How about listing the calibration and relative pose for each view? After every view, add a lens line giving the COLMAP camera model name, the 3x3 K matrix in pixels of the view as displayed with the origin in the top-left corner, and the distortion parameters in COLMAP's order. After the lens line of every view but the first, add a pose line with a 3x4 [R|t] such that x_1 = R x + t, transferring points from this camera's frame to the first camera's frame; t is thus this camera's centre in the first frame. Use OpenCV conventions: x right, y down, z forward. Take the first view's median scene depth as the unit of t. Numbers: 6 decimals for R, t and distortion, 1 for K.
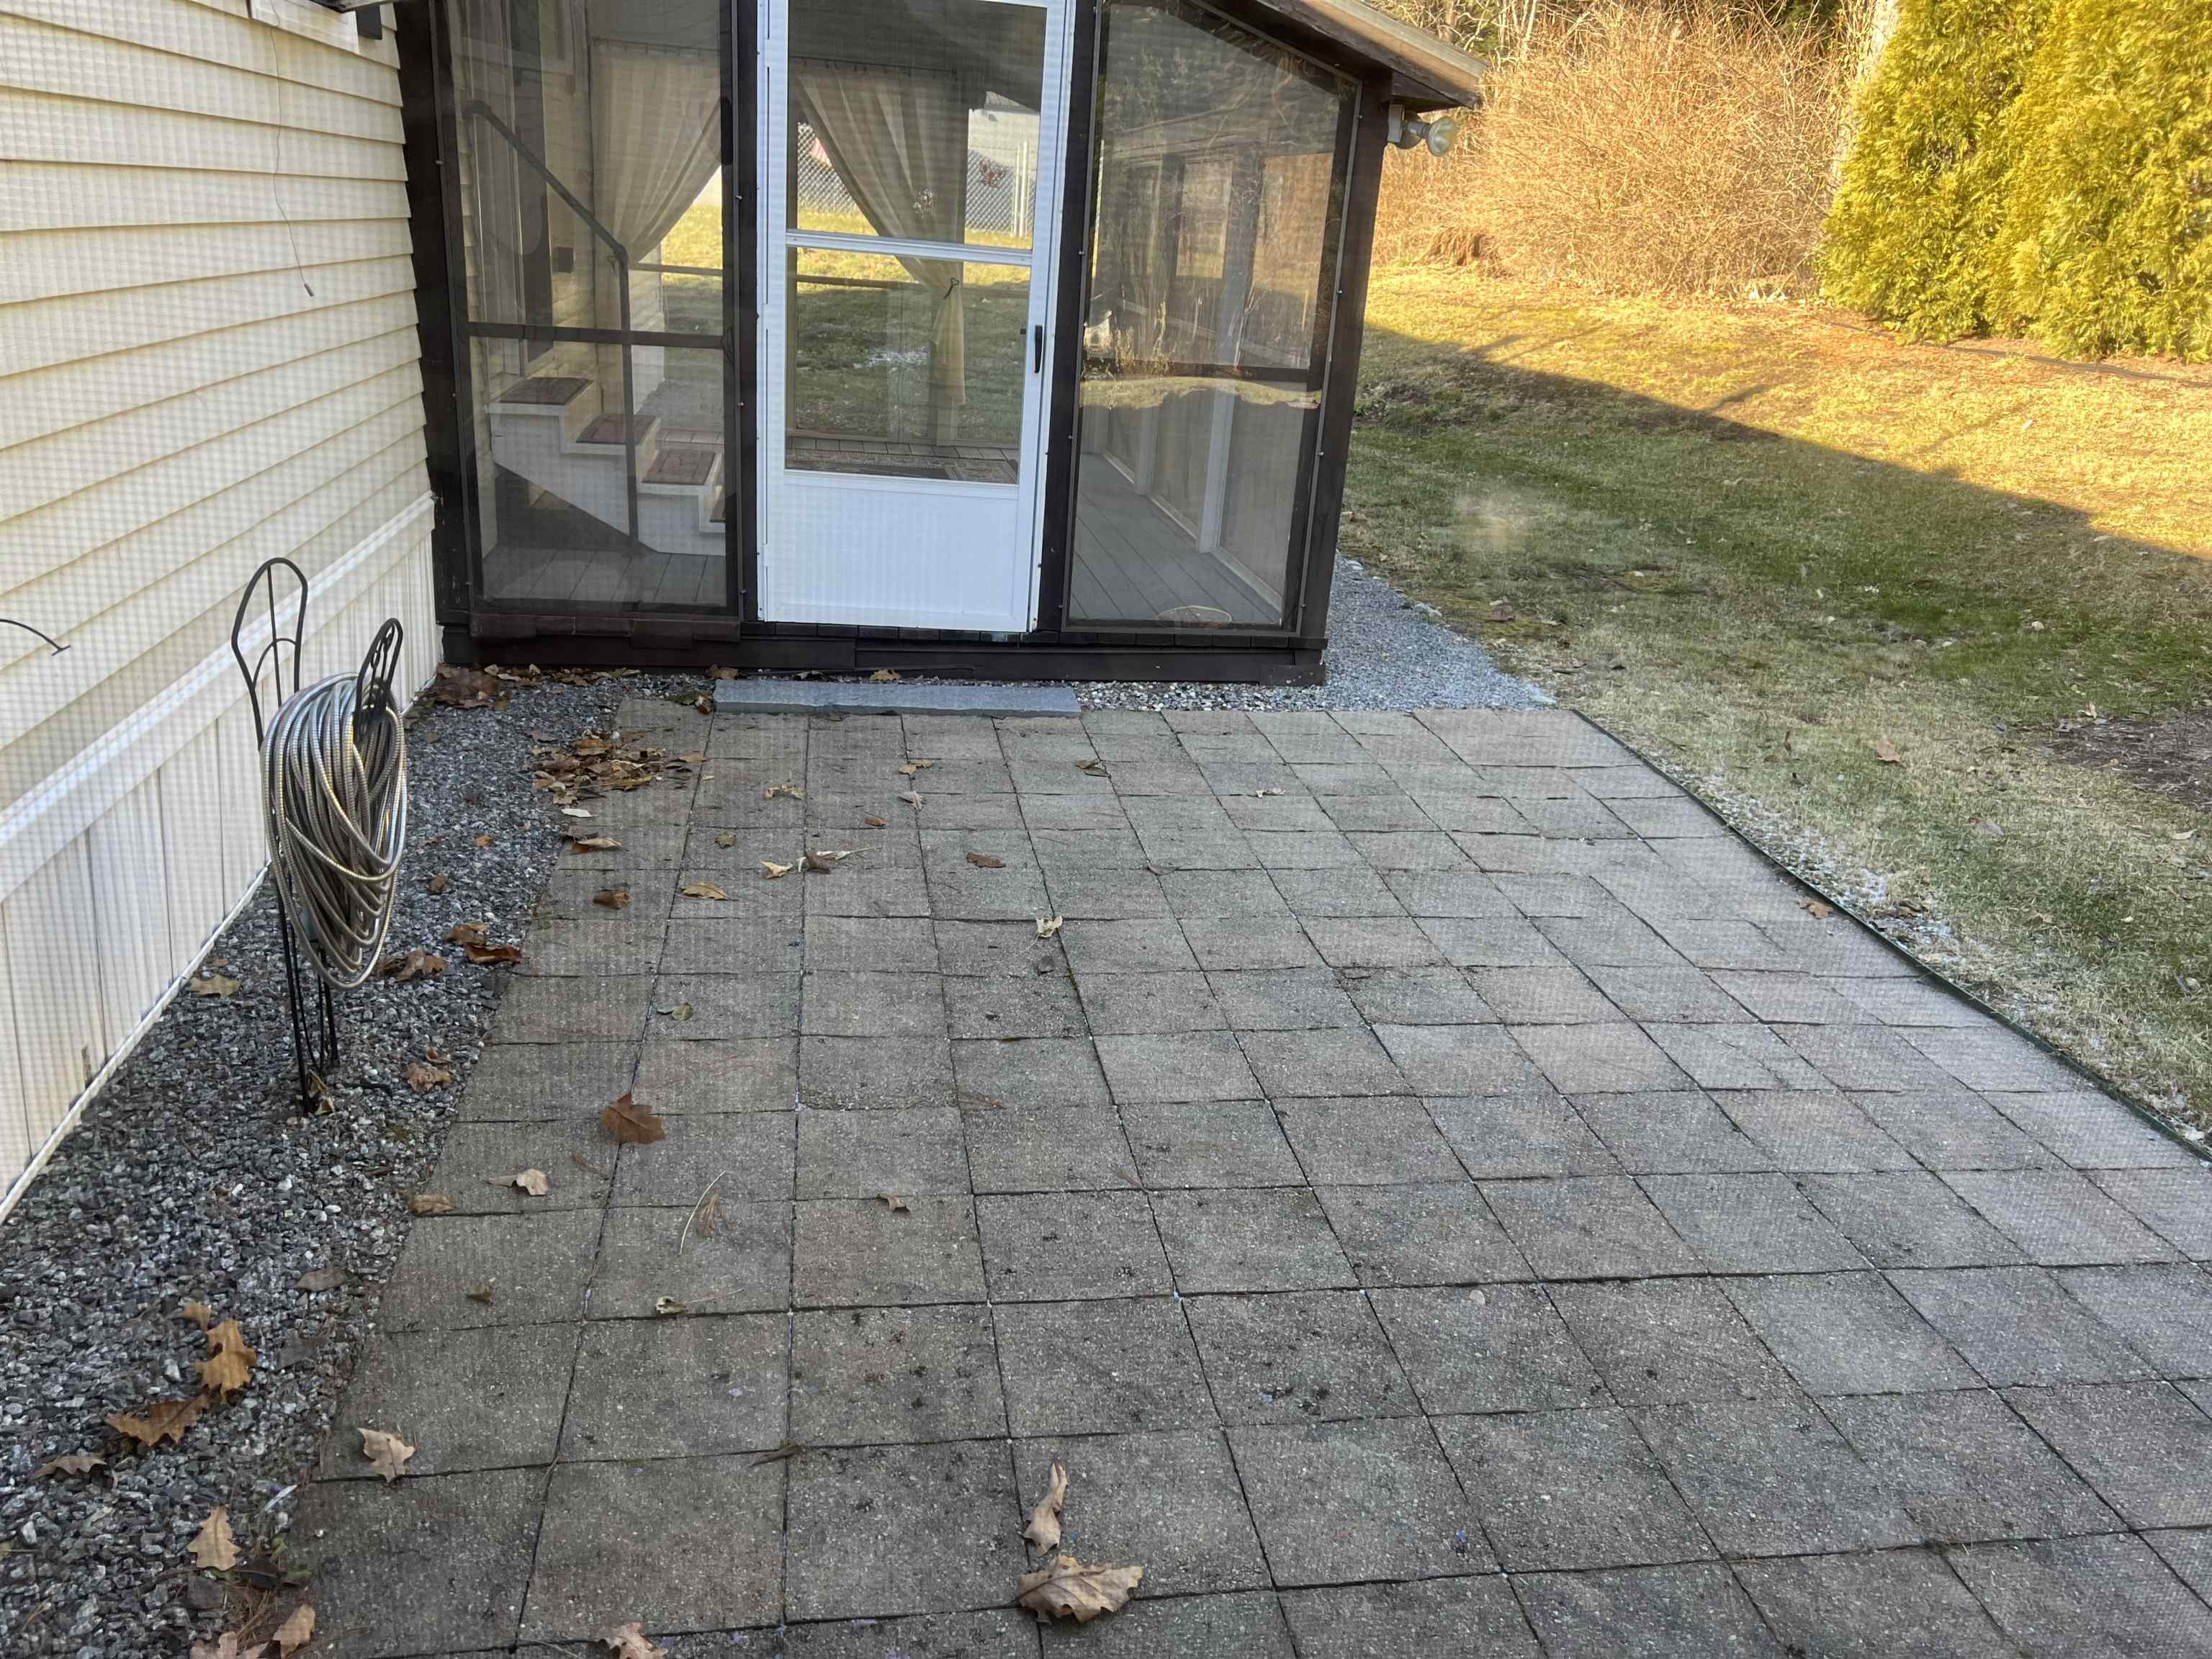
lens RADIAL K [[1707.8, 0, 1106.0], [0, 1707.8, 829.5], [0, 0, 1]] dist [0.058950, -0.080485]
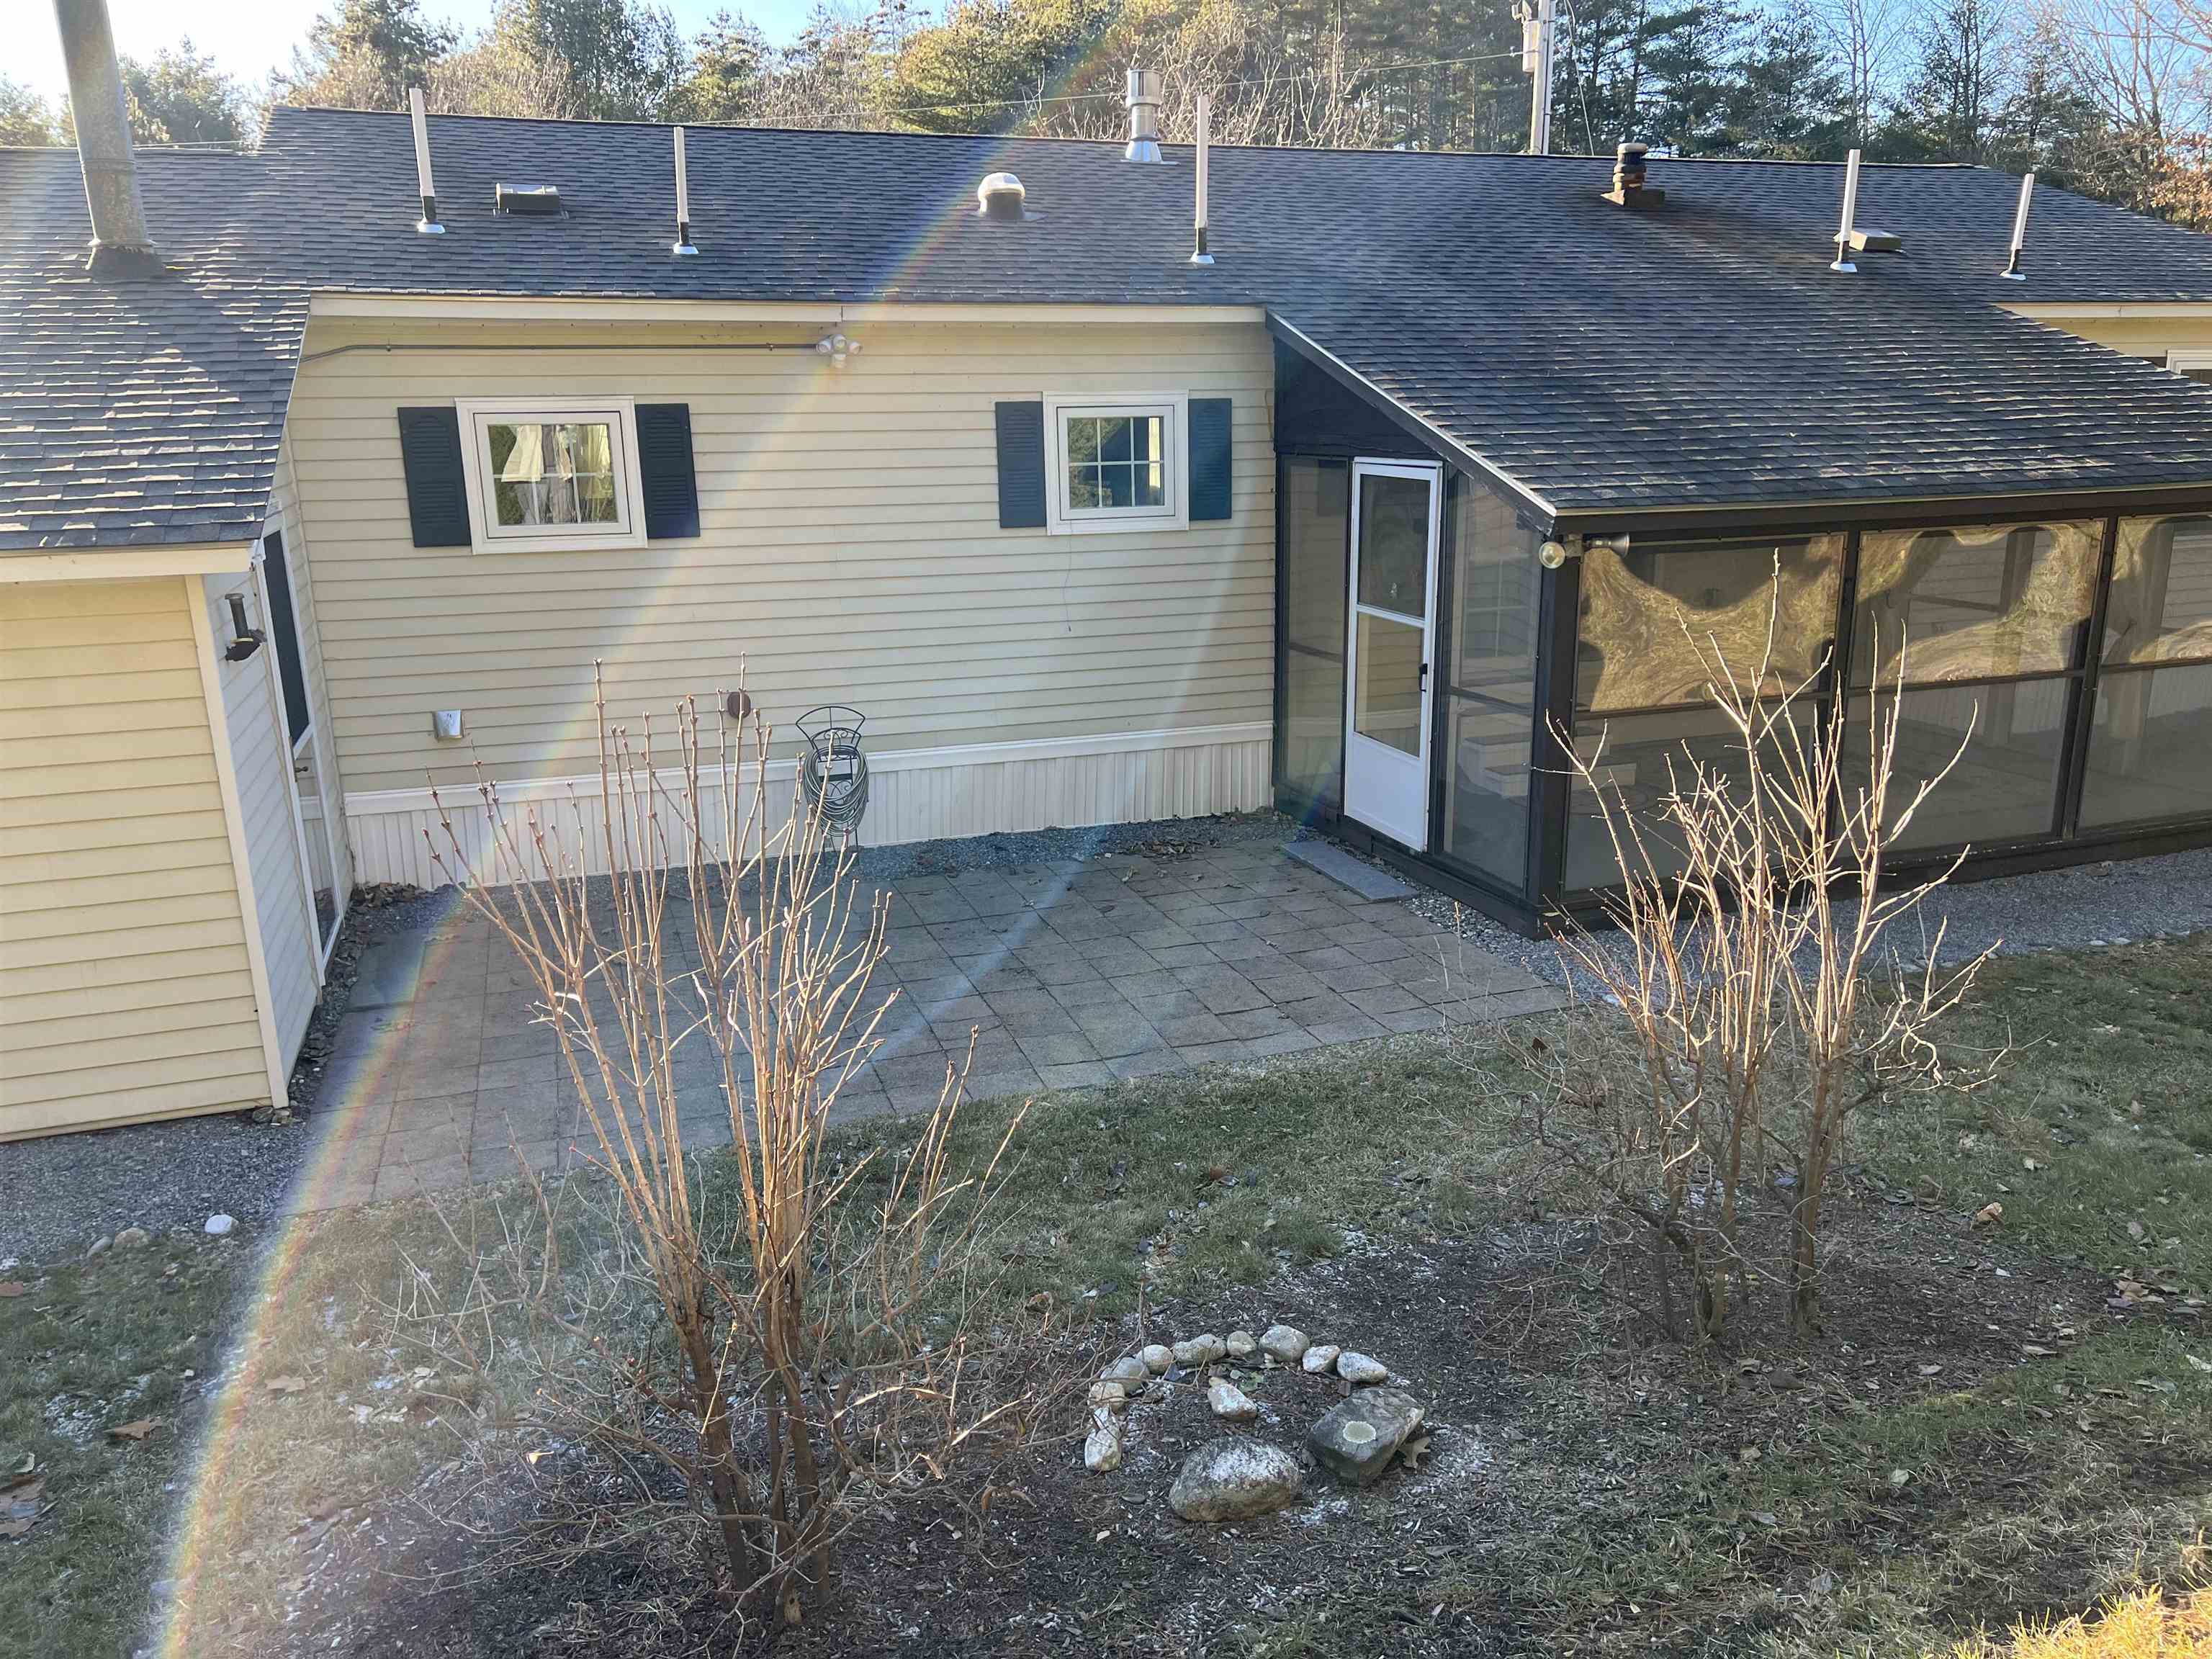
lens RADIAL K [[1707.8, 0, 1106.0], [0, 1707.8, 829.5], [0, 0, 1]] dist [0.058950, -0.080485]
pose [[0.130974, 0.160989, -0.978227, 1.554298], [-0.296504, 0.947923, 0.116303, -0.251130], [0.946008, 0.274816, 0.171887, 0.507093]]
